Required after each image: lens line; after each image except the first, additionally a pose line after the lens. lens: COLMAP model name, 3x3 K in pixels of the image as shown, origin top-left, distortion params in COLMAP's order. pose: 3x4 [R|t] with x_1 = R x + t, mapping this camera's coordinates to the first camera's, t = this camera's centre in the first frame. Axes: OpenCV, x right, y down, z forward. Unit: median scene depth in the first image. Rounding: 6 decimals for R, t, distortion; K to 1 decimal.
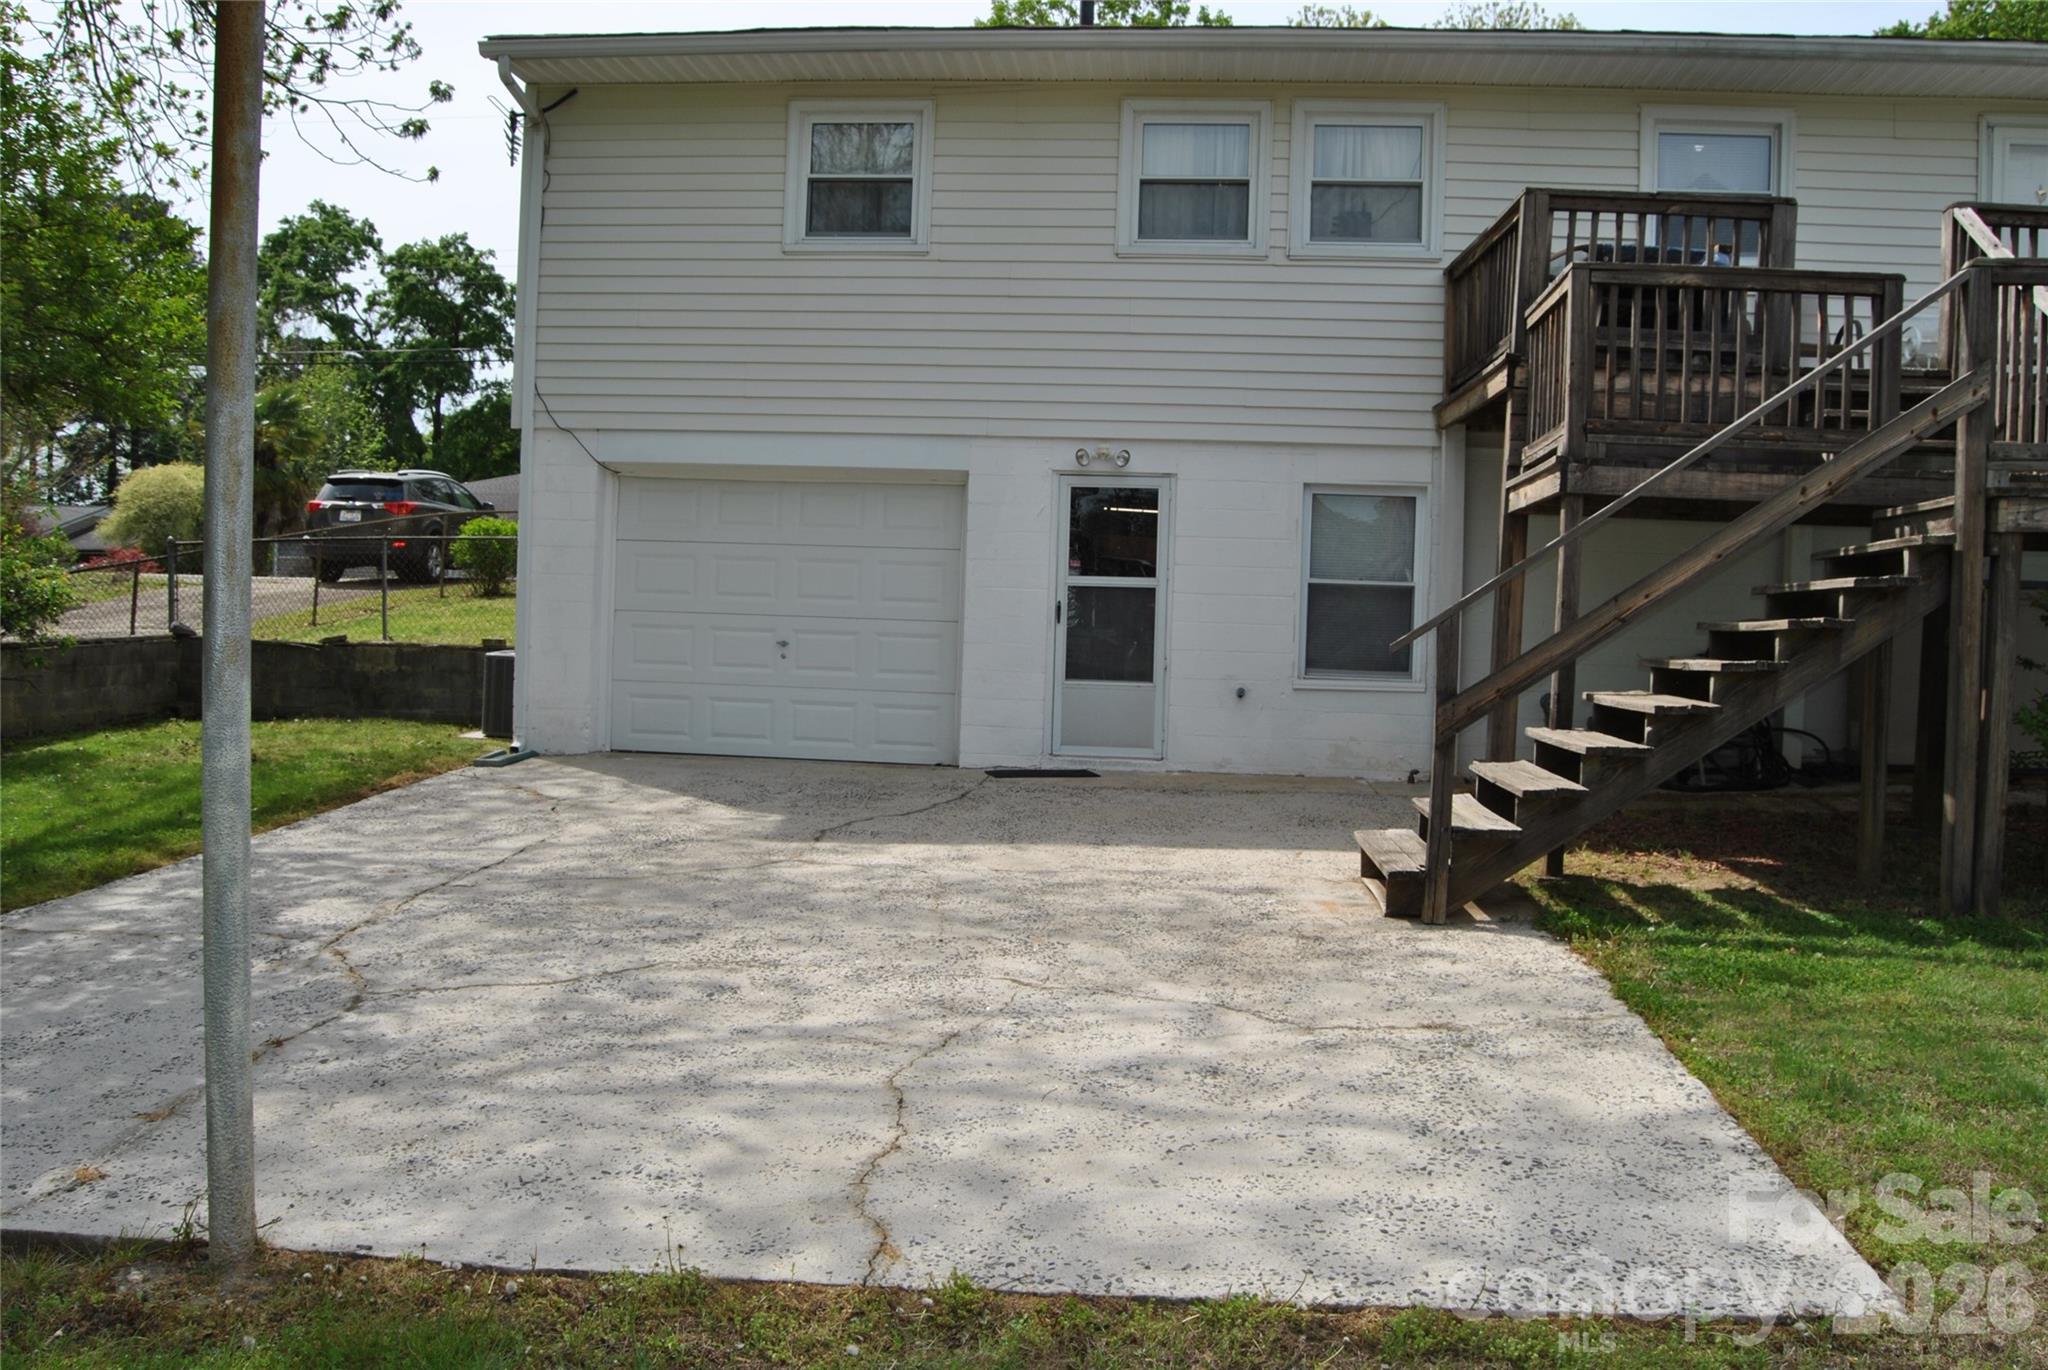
lens RADIAL K [[1605.0, 0, 1039.5], [0, 1605.0, 676.2], [0, 0, 1]] dist [-0.095209, 0.042310]
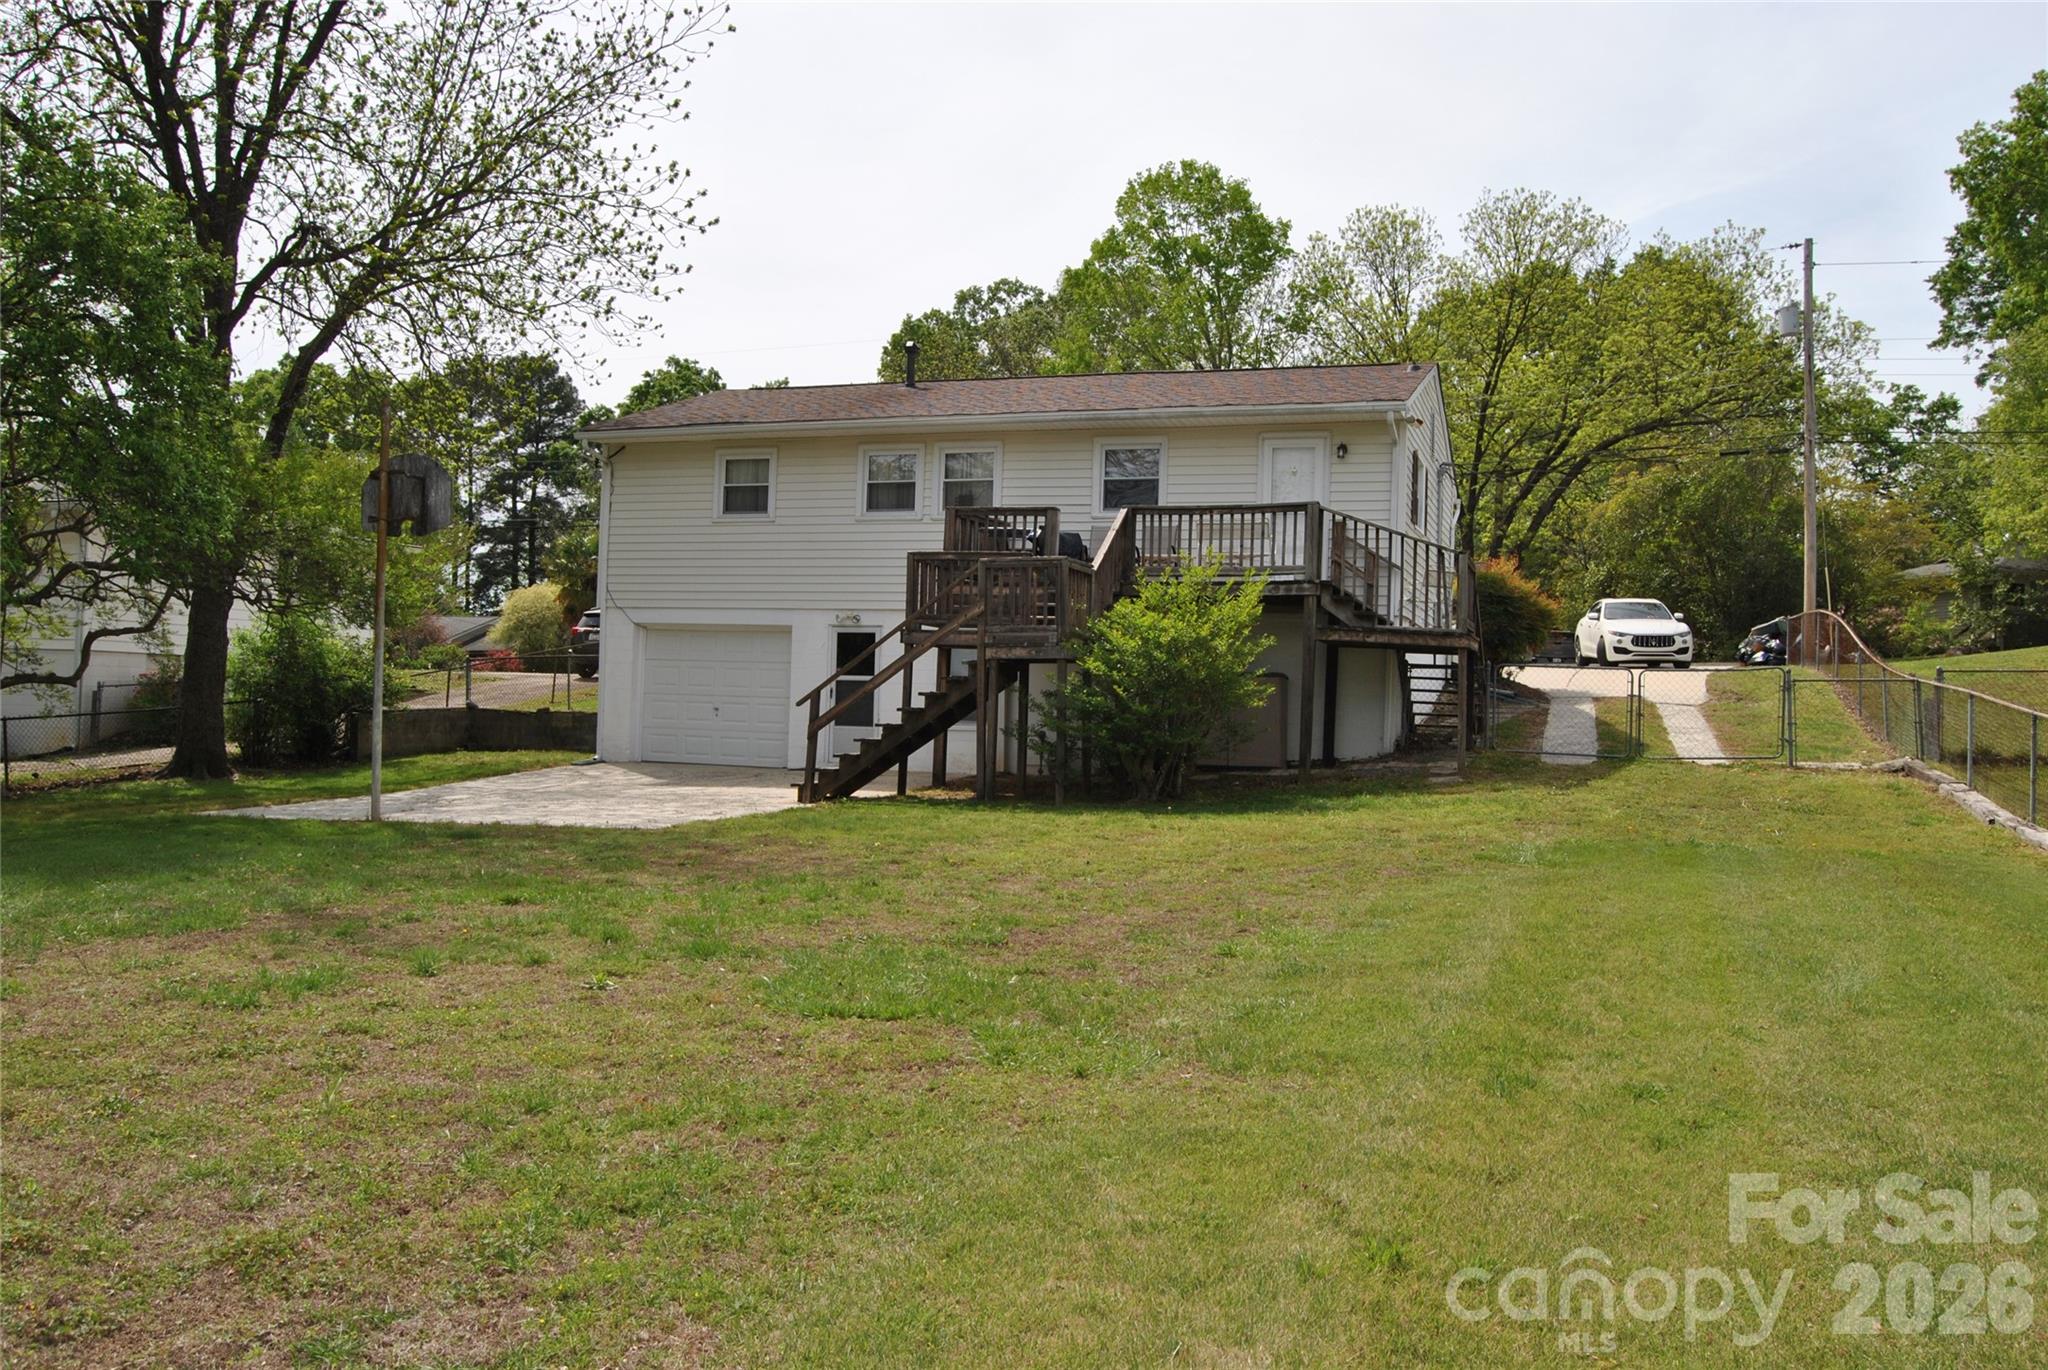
lens RADIAL K [[1605.0, 0, 1032.3], [0, 1605.0, 696.0], [0, 0, 1]] dist [-0.095209, 0.042310]
pose [[0.972944, -0.005670, -0.230973, 0.744517], [-0.003934, 0.999147, -0.041099, 0.048400], [0.231009, 0.040896, 0.972092, -0.955101]]
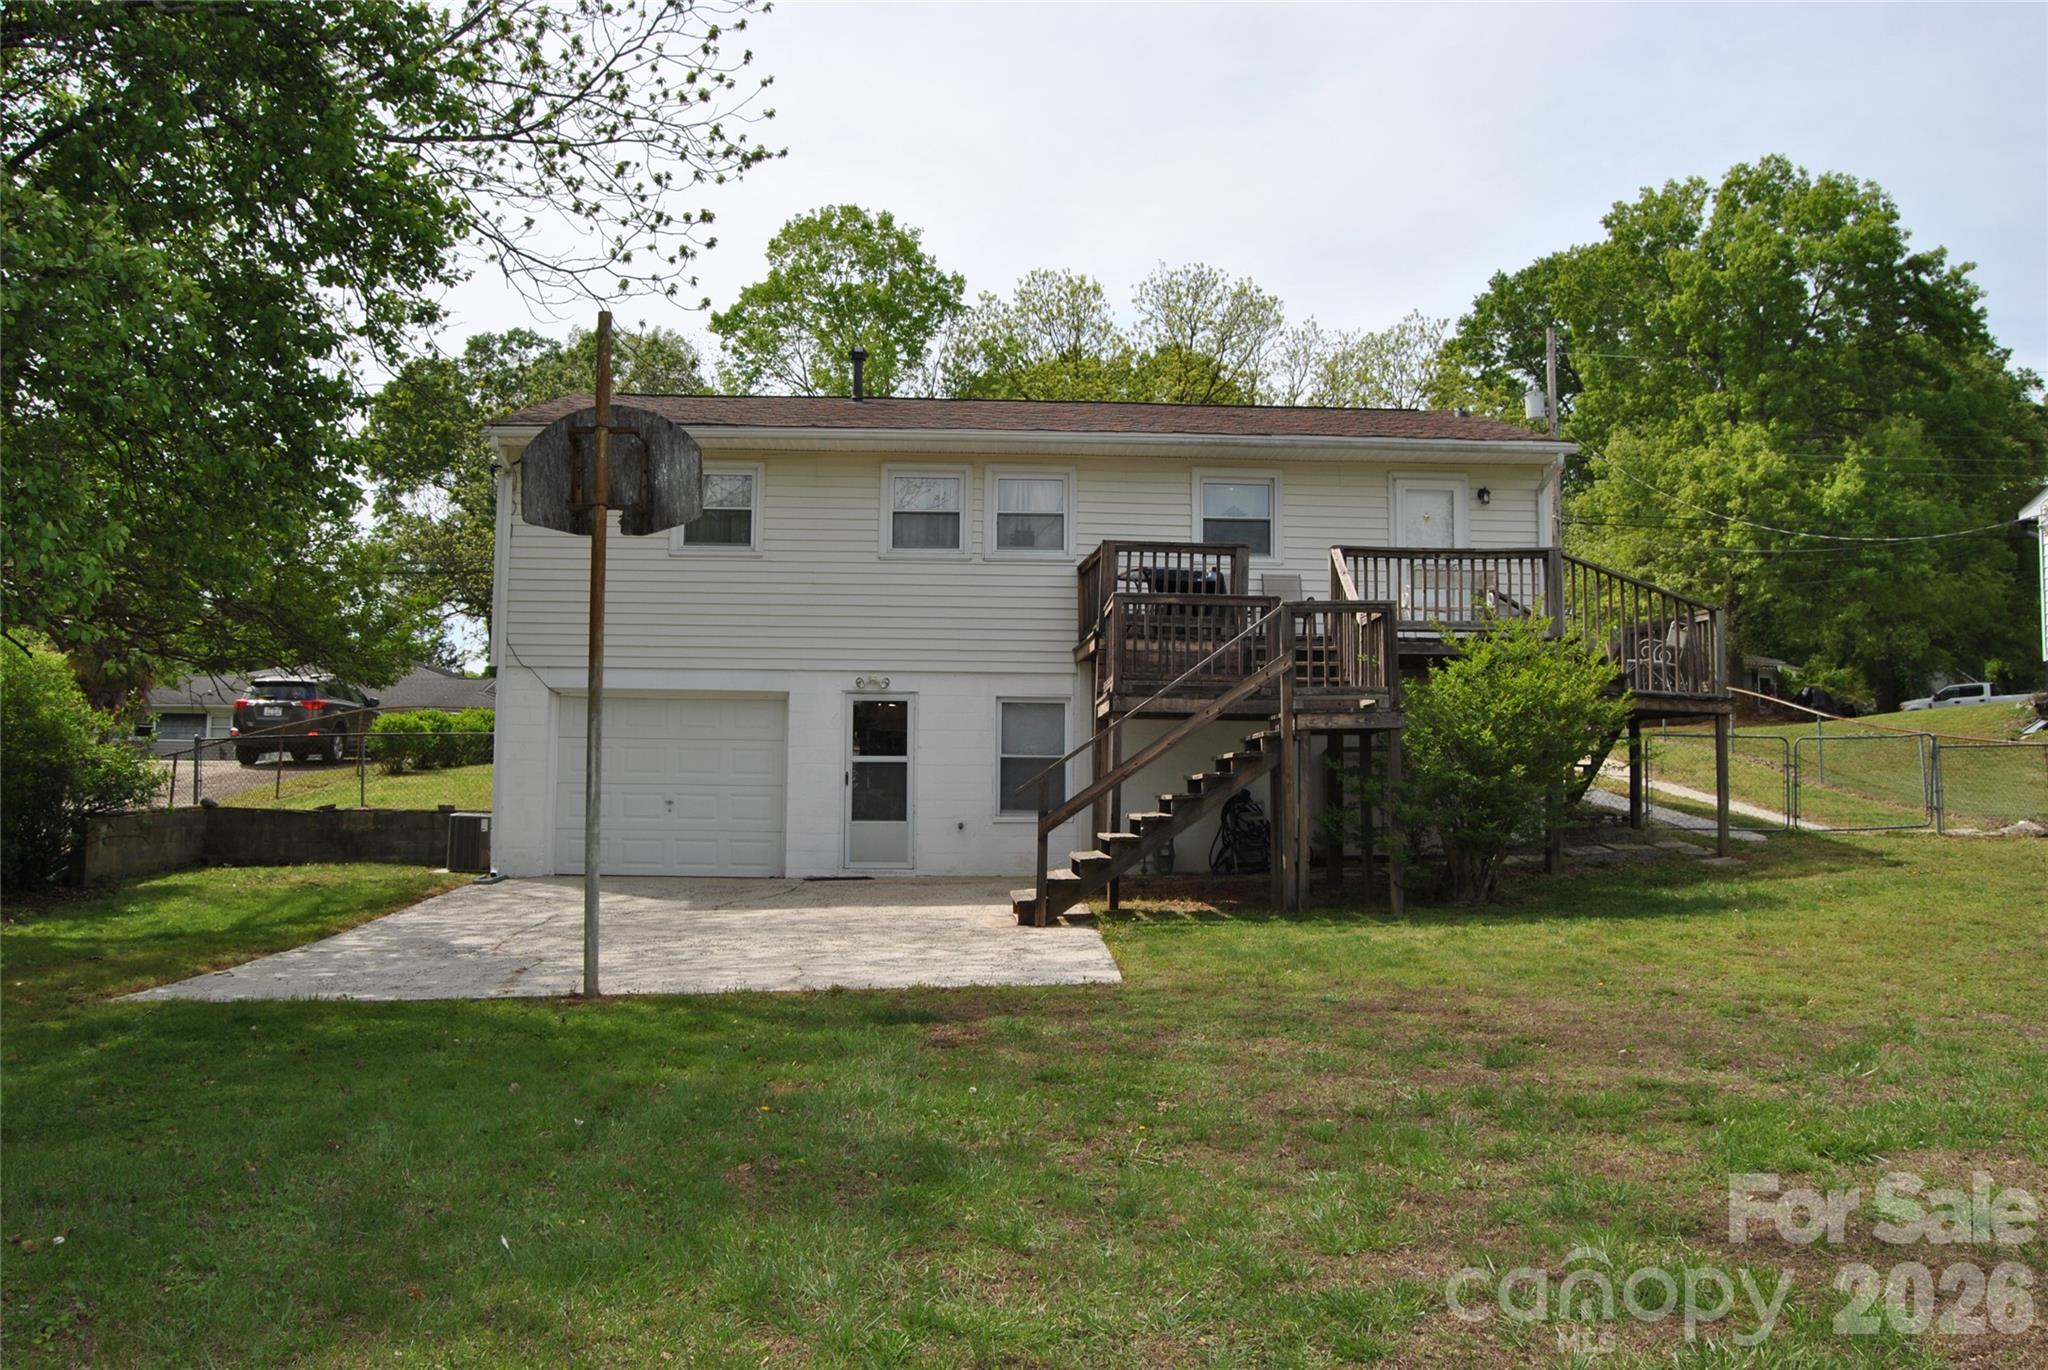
lens RADIAL K [[1605.0, 0, 1035.5], [0, 1605.0, 687.2], [0, 0, 1]] dist [-0.095209, 0.042310]
pose [[0.990130, -0.014286, 0.139419, -0.023581], [0.027531, 0.995235, -0.093537, 0.024577], [-0.137418, 0.096452, 0.985806, -0.620199]]
